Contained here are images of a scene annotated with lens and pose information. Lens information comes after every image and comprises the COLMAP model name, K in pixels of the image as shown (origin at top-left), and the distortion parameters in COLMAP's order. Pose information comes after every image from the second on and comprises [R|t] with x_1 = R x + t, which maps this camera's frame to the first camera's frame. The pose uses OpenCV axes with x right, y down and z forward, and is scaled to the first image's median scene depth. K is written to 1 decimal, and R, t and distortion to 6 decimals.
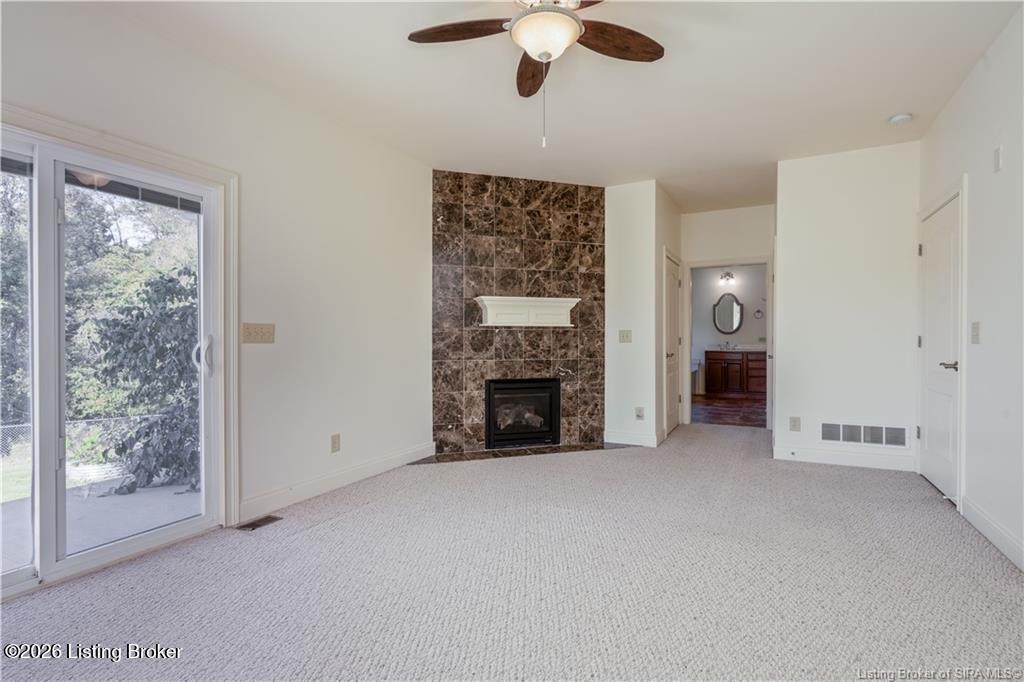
lens RADIAL K [[495.5, 0, 512.0], [0, 495.5, 341.0], [0, 0, 1]] dist [0.000328, 0.000007]
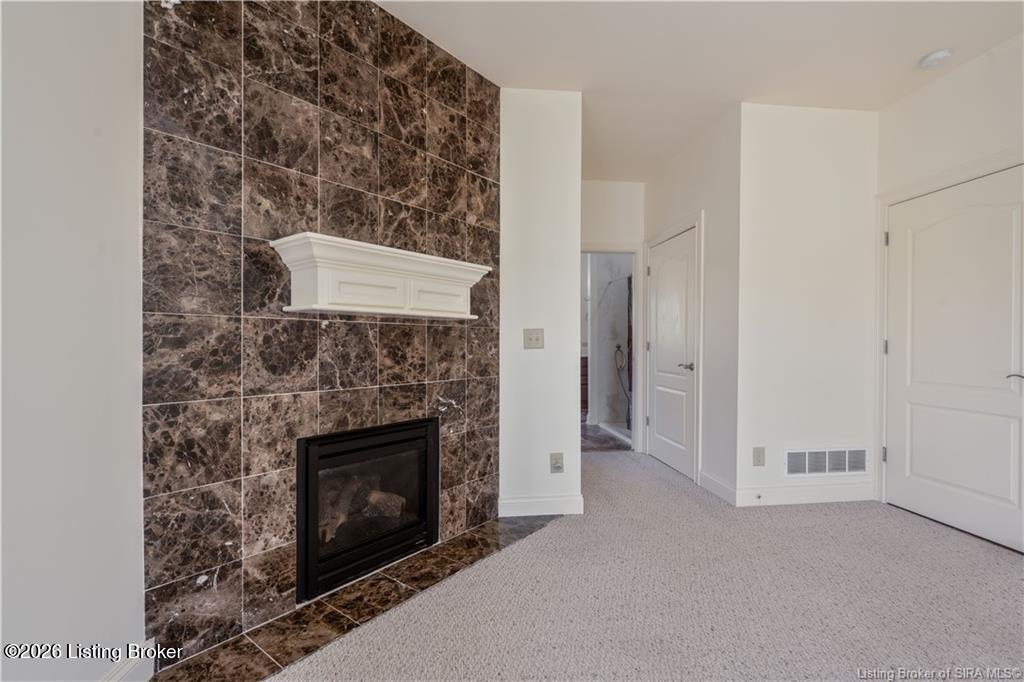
lens RADIAL K [[475.3, 0, 512.9], [0, 475.3, 344.7], [0, 0, 1]] dist [-0.001273, -0.000205]
pose [[0.823781, 0.000328, 0.566908, -0.130140], [0.000664, 0.999999, -0.001544, -0.001436], [-0.566908, 0.001648, 0.823780, 0.556697]]
